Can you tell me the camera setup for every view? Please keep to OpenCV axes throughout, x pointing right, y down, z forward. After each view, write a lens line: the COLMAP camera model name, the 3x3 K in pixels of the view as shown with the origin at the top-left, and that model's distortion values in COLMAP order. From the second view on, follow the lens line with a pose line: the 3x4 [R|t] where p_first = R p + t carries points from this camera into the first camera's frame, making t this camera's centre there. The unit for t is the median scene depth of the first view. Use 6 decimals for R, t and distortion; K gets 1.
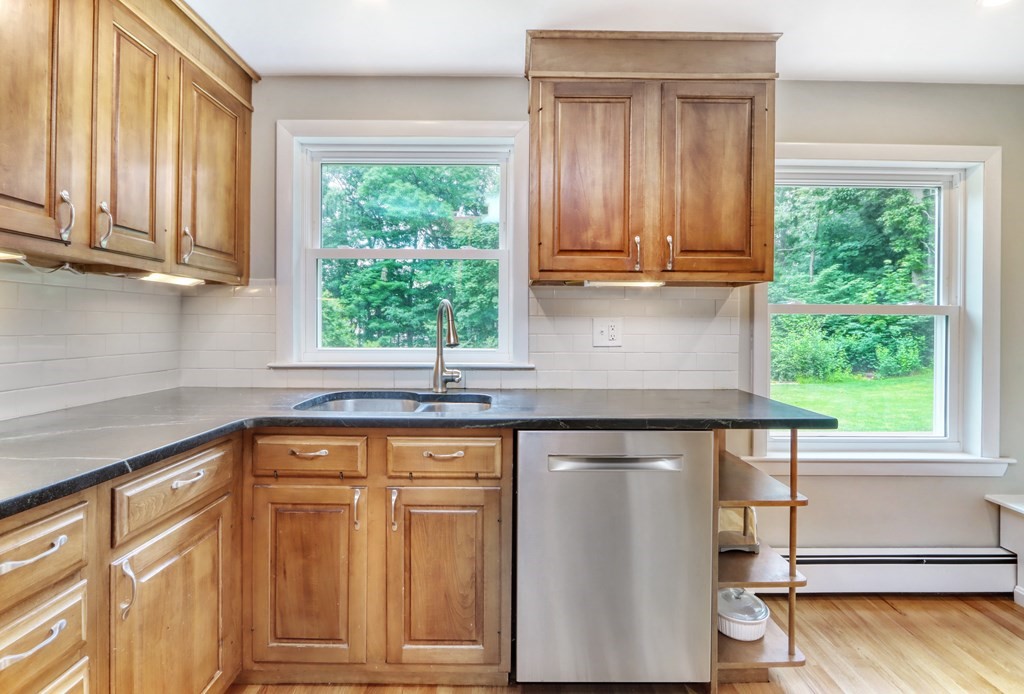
lens RADIAL K [[475.7, 0, 514.7], [0, 475.7, 331.8], [0, 0, 1]] dist [0.006609, -0.000115]
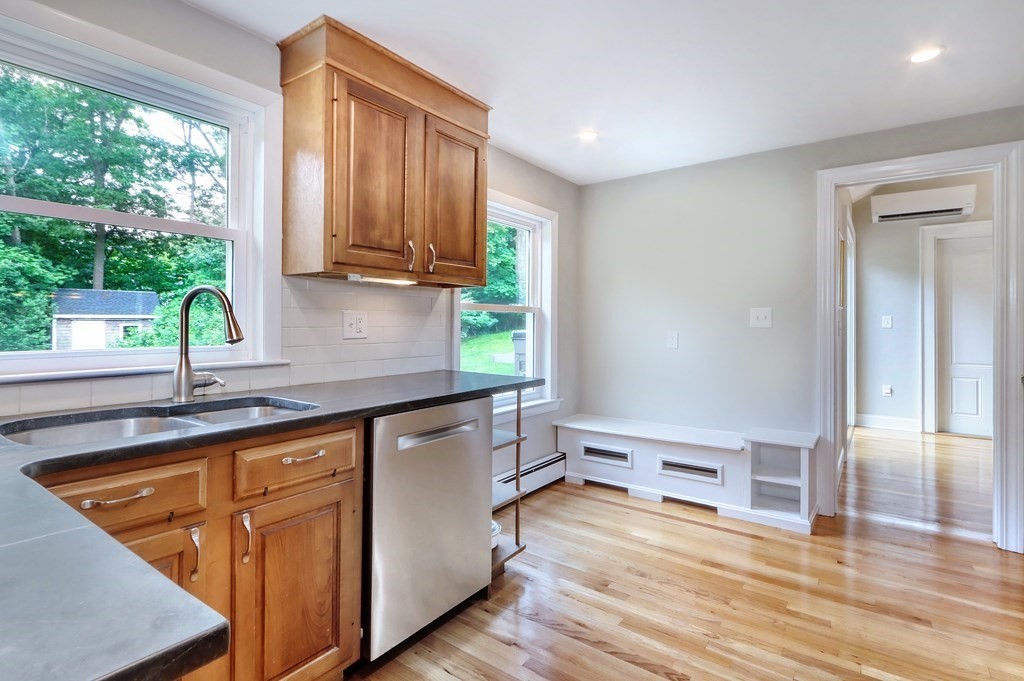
lens RADIAL K [[504.3, 0, 491.8], [0, 504.3, 327.3], [0, 0, 1]] dist [0.028212, -0.001530]
pose [[0.620292, -0.010571, 0.784300, -0.585304], [0.009985, 0.999935, 0.005580, 0.003762], [-0.784308, 0.004370, 0.620357, 0.089399]]
